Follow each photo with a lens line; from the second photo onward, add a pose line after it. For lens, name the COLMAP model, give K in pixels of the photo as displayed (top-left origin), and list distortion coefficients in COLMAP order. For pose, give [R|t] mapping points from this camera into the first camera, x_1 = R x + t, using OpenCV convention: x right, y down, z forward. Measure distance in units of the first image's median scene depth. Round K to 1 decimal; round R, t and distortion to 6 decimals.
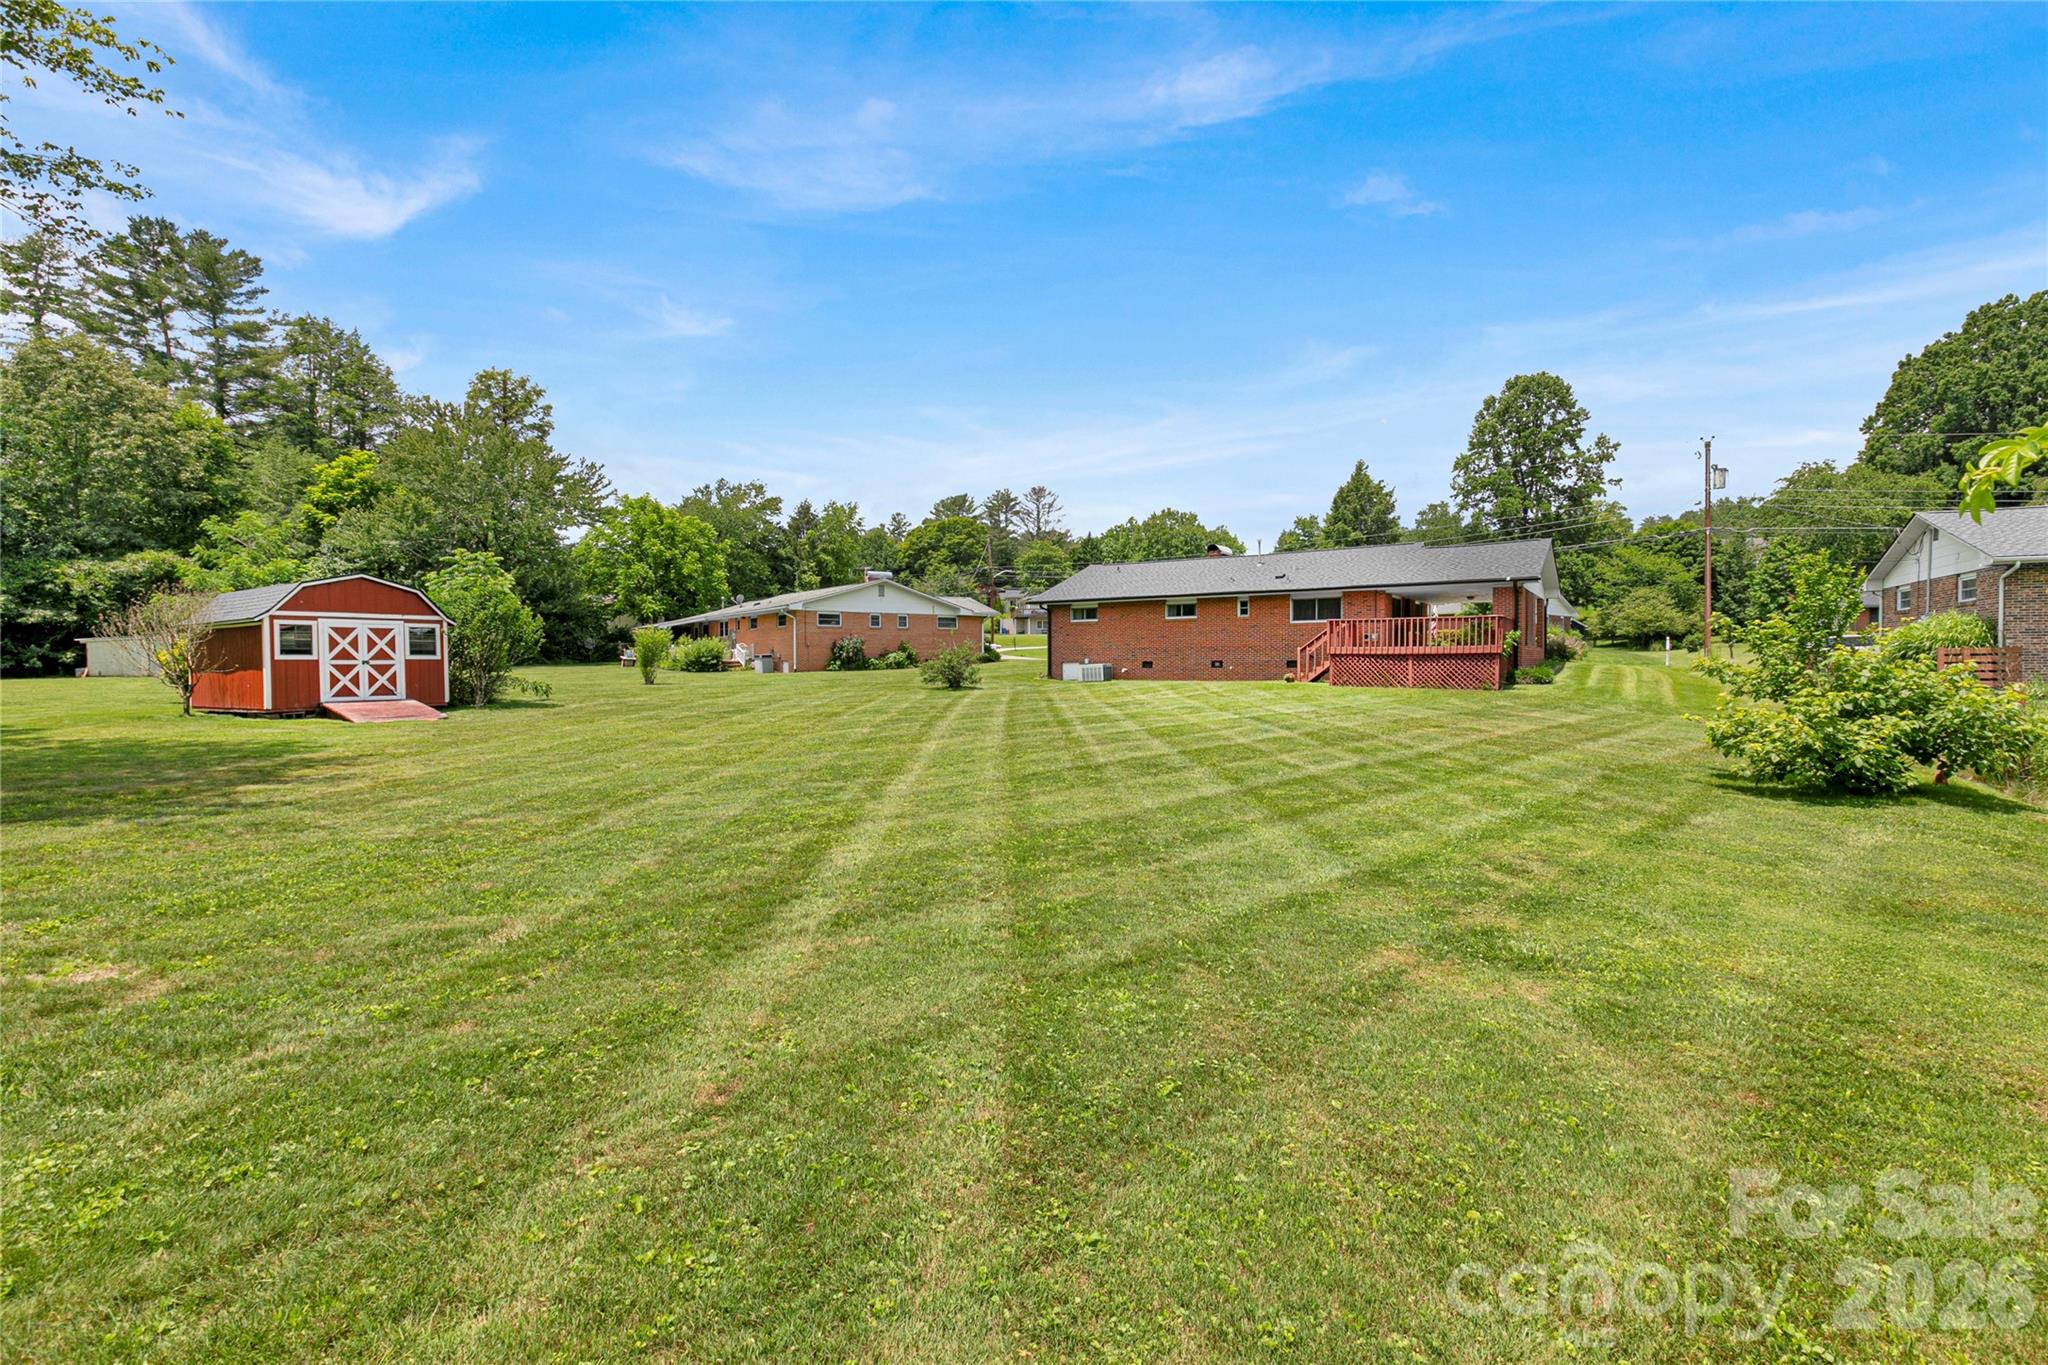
lens RADIAL K [[953.6, 0, 1025.2], [0, 953.6, 676.3], [0, 0, 1]] dist [0.018683, -0.001042]
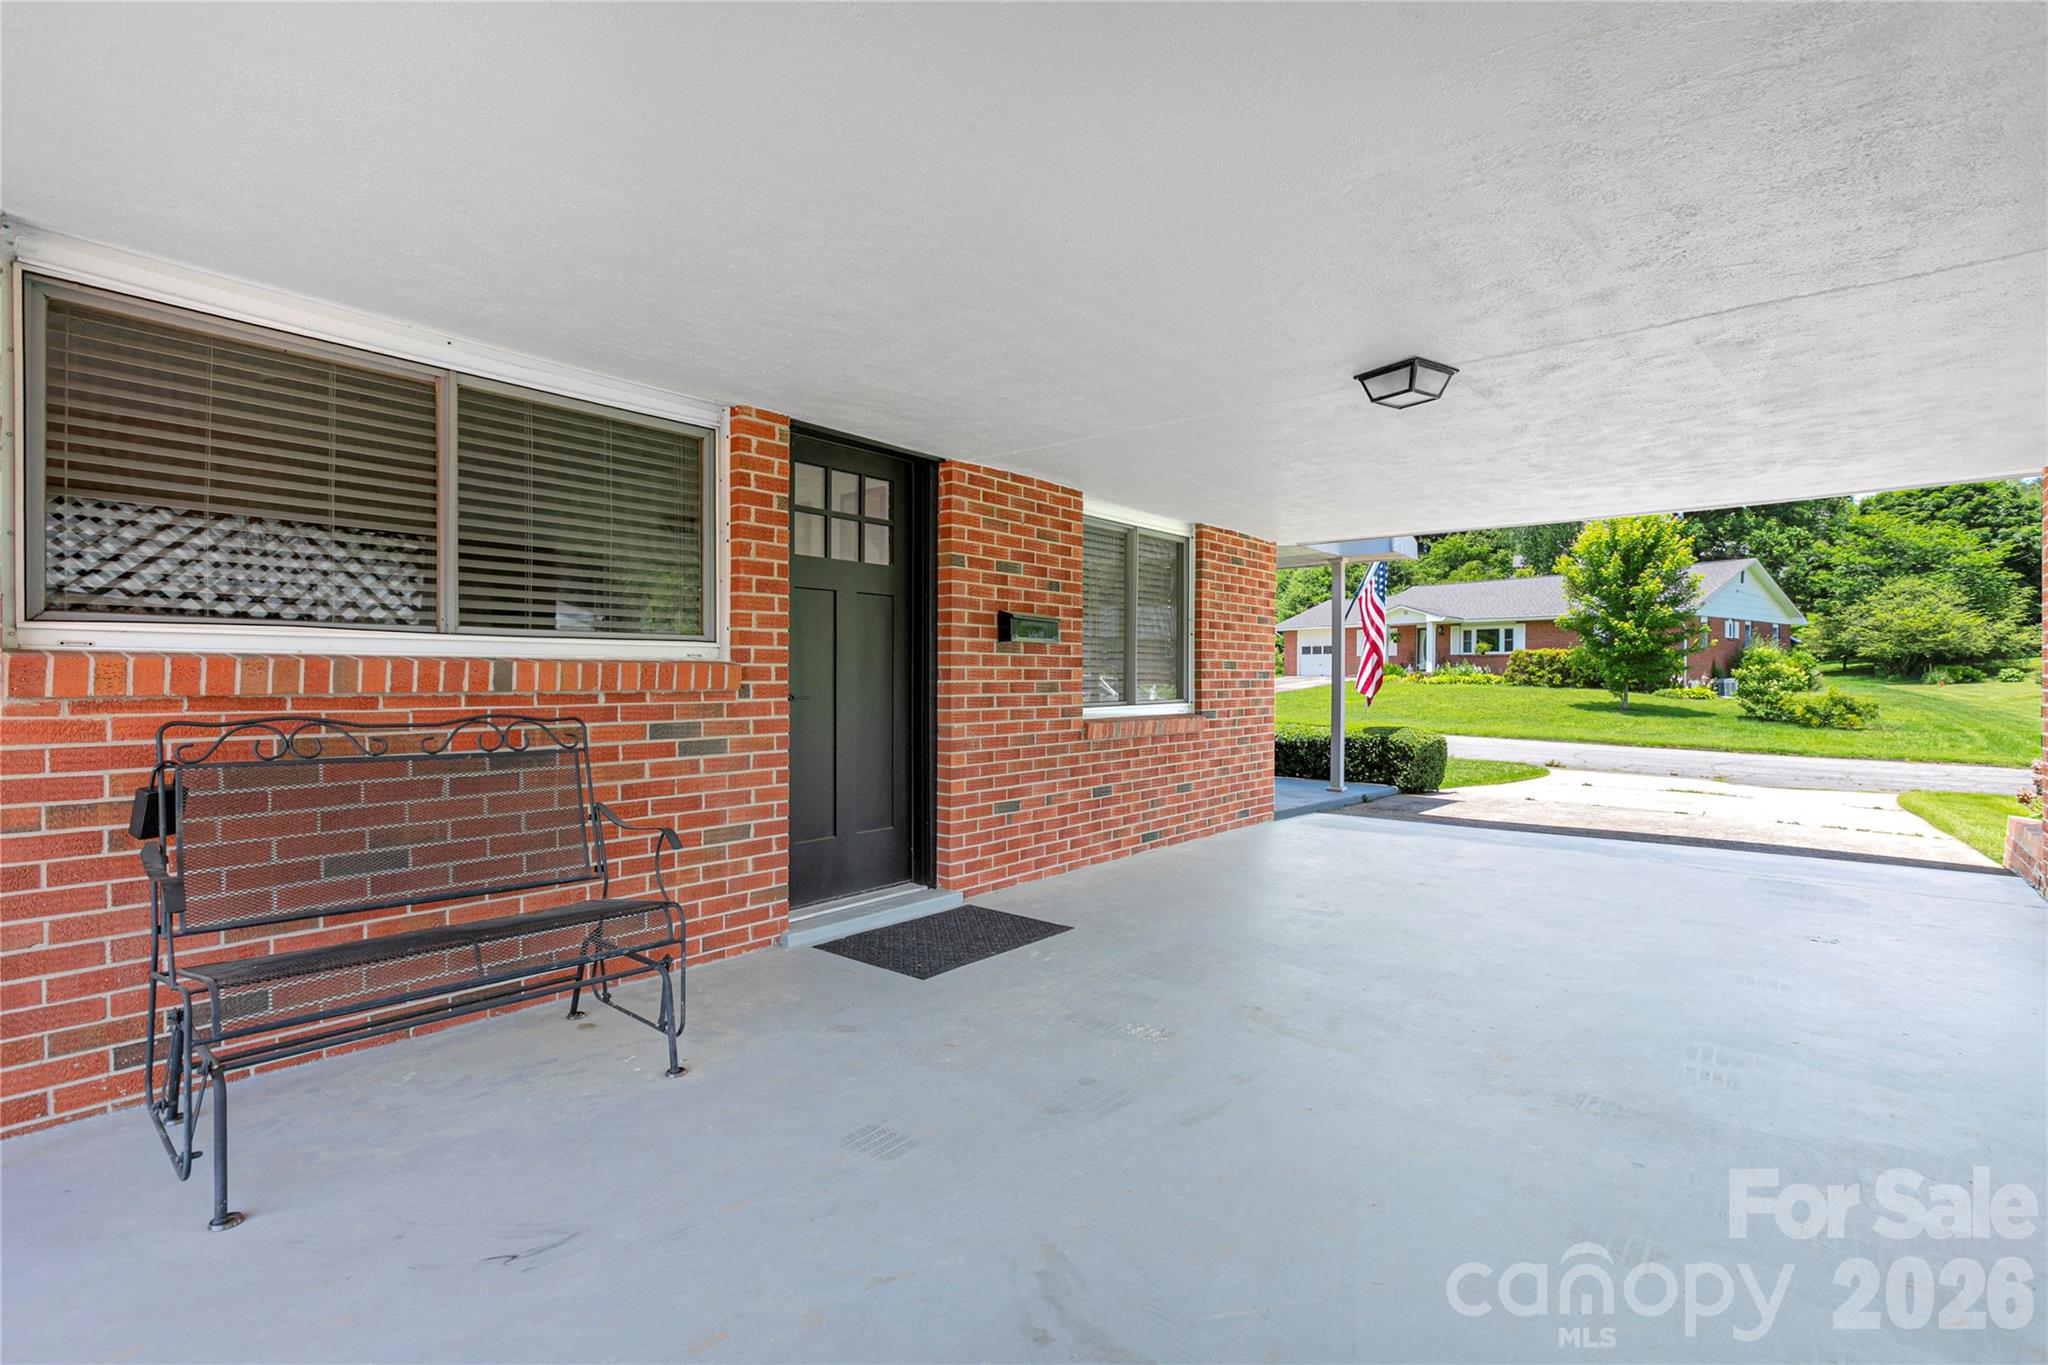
lens RADIAL K [[952.5, 0, 1043.3], [0, 952.5, 679.7], [0, 0, 1]] dist [0.014179, 0.000526]
pose [[0.996837, 0.005568, -0.079279, 0.150176], [-0.006339, 0.999935, -0.009468, -0.018683], [0.079221, 0.009941, 0.996808, 0.353035]]
